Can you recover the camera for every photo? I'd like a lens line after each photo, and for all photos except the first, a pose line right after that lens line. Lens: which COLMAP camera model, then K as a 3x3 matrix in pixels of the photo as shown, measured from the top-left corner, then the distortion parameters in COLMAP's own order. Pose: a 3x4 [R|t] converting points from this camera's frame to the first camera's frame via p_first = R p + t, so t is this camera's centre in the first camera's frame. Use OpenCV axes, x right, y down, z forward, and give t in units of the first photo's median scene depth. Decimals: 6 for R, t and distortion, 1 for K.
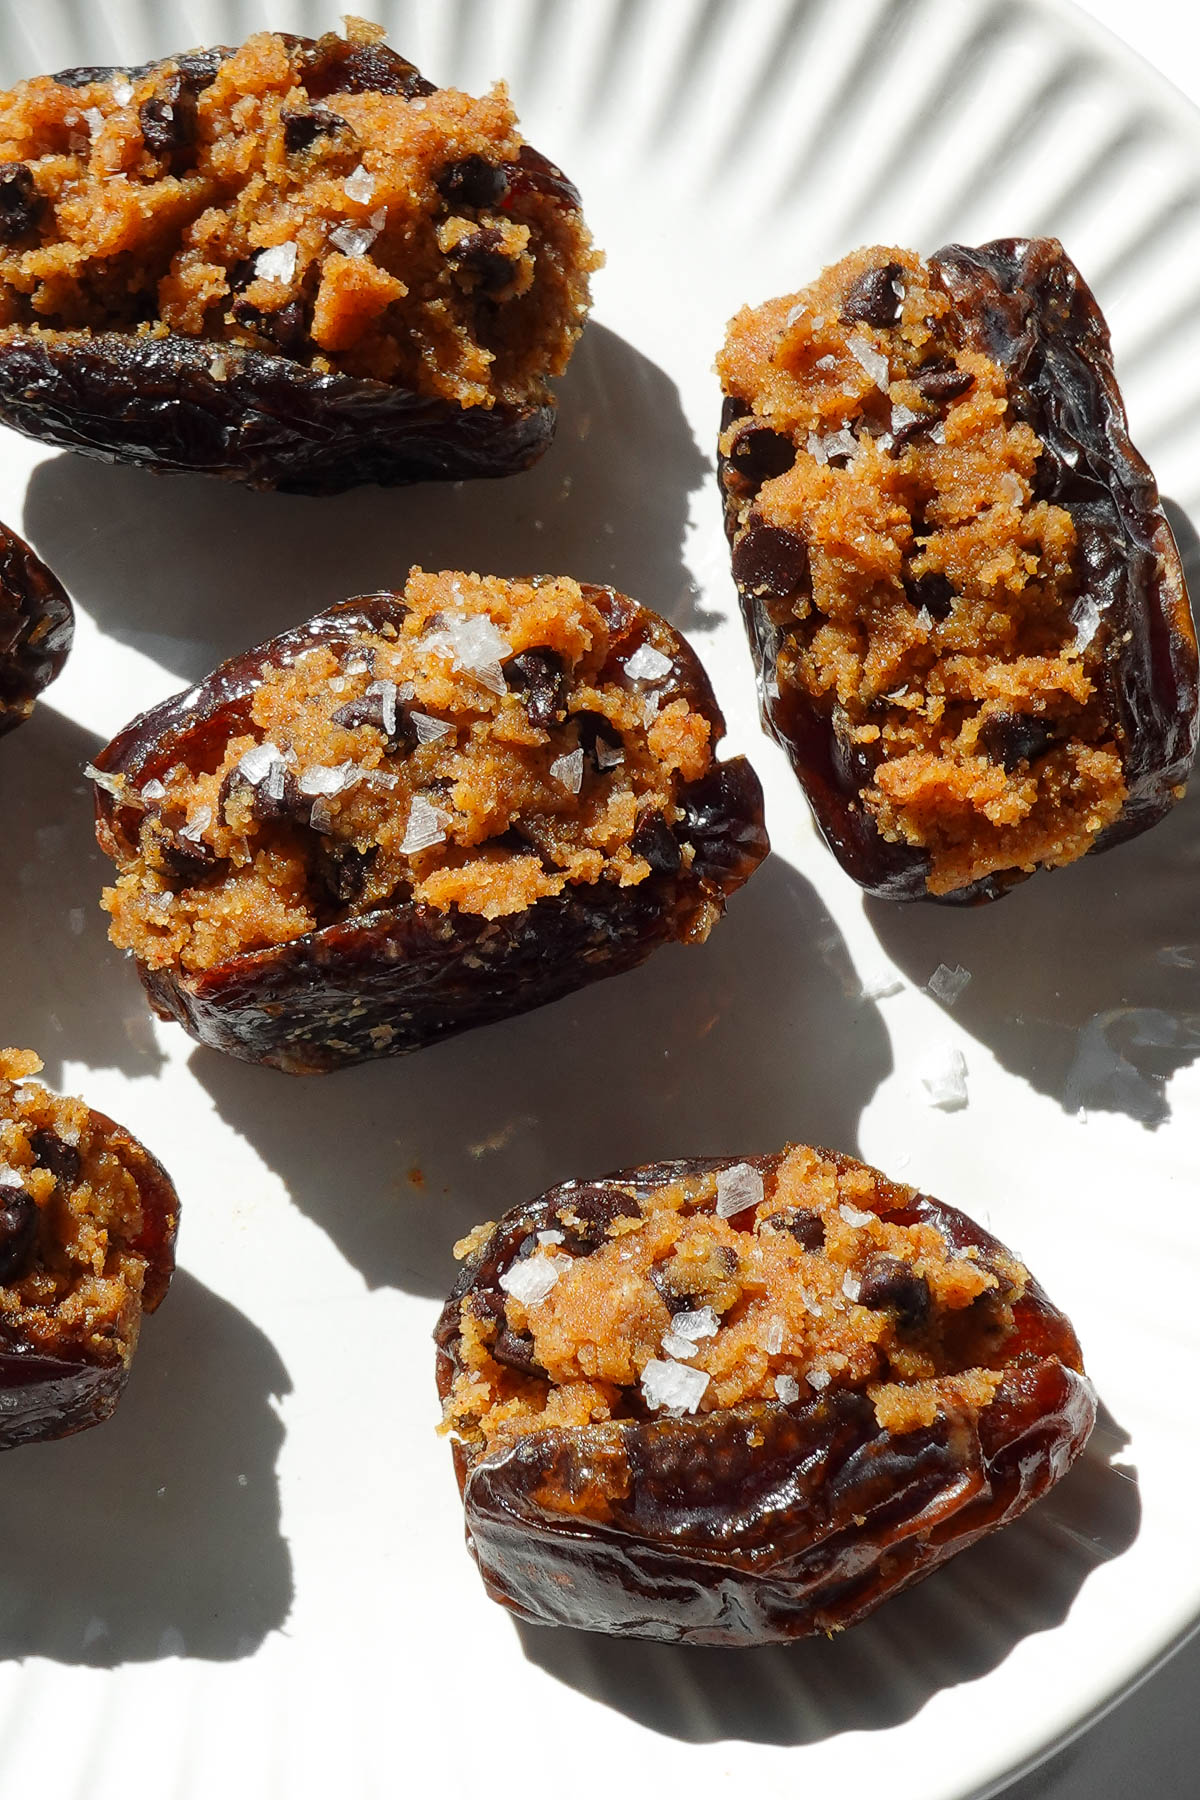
lens RADIAL K [[2585.6, 0, 600.1], [0, 2585.6, 900.2], [0, 0, 1]] dist [0.013018, 0.000000]
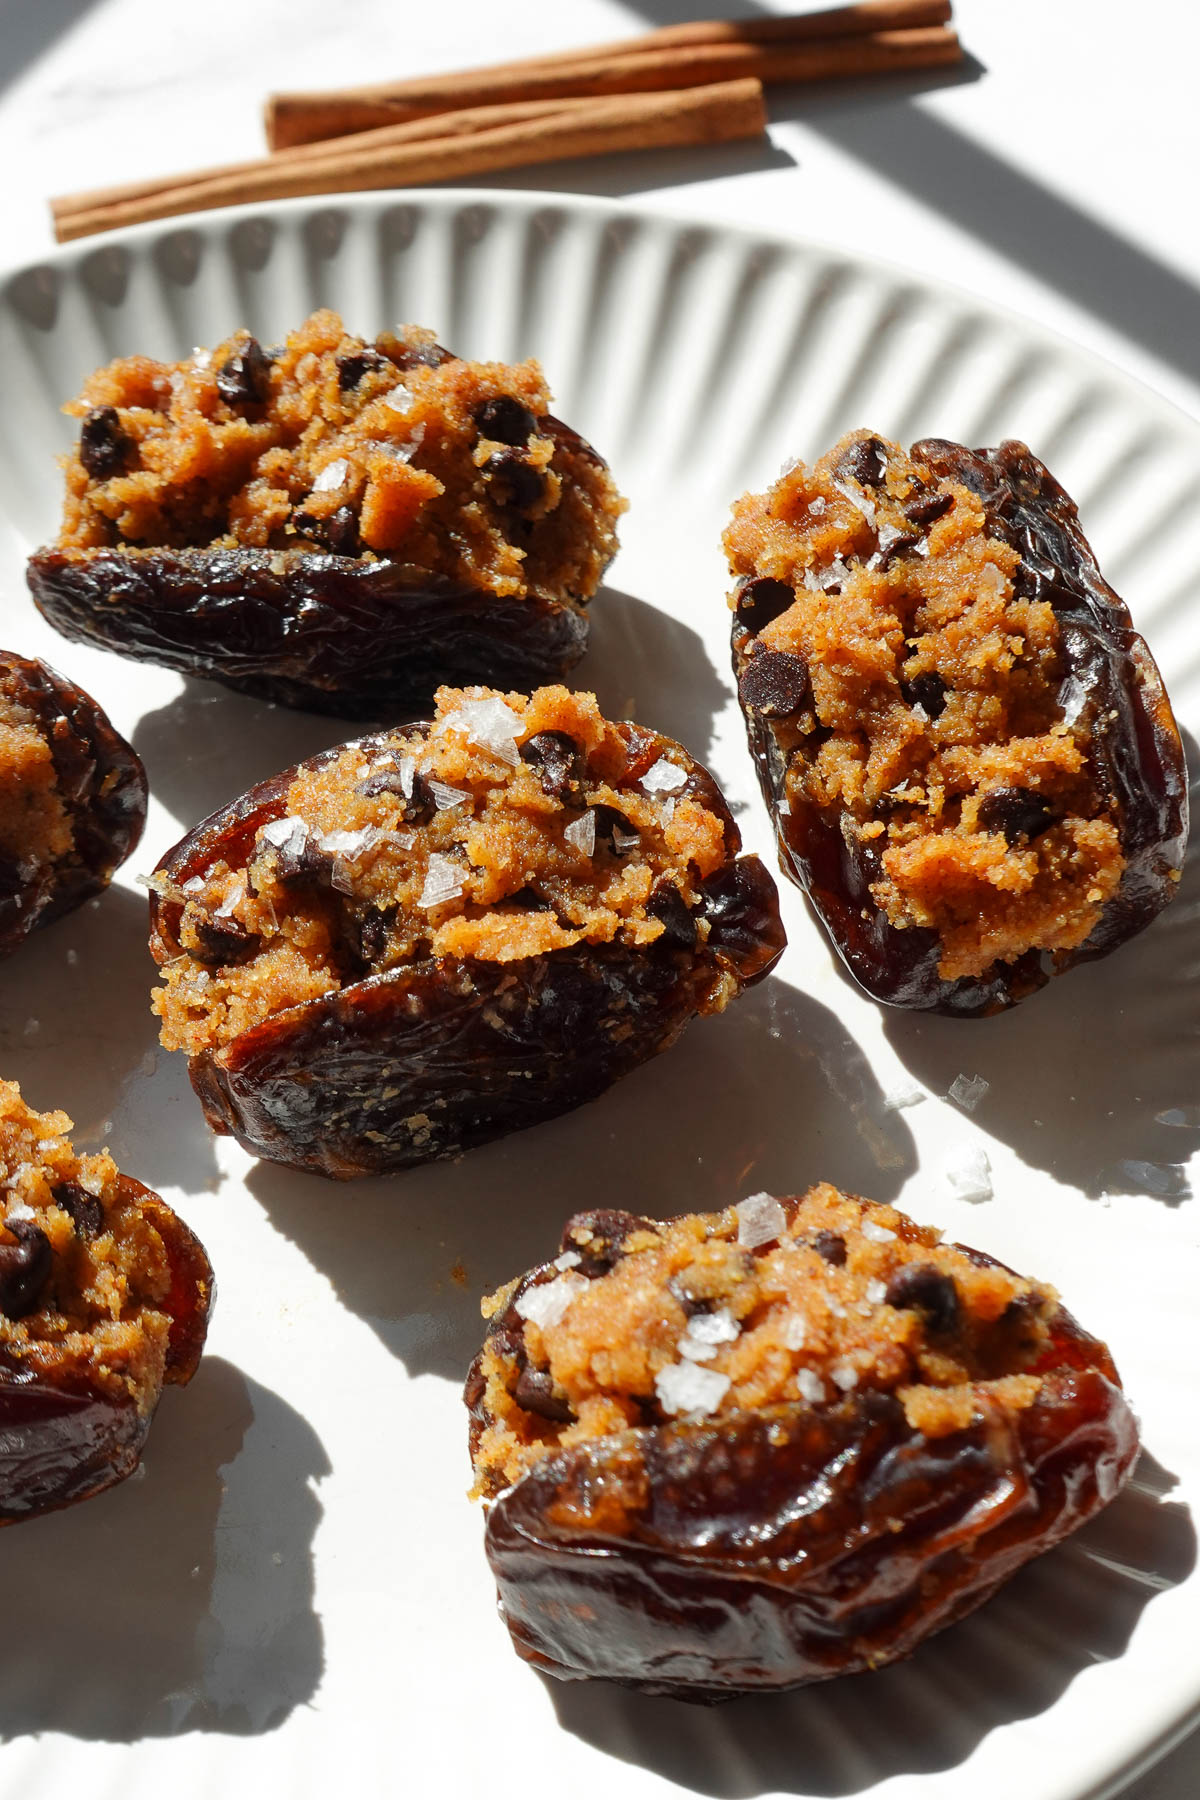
lens RADIAL K [[2051.7, 0, 599.0], [0, 2051.7, 900.0], [0, 0, 1]] dist [-0.016538, 0.000000]
pose [[0.998342, -0.038704, -0.042611, 0.027410], [0.030167, 0.982207, -0.185362, 0.122848], [0.049027, 0.183769, 0.981746, 0.185858]]
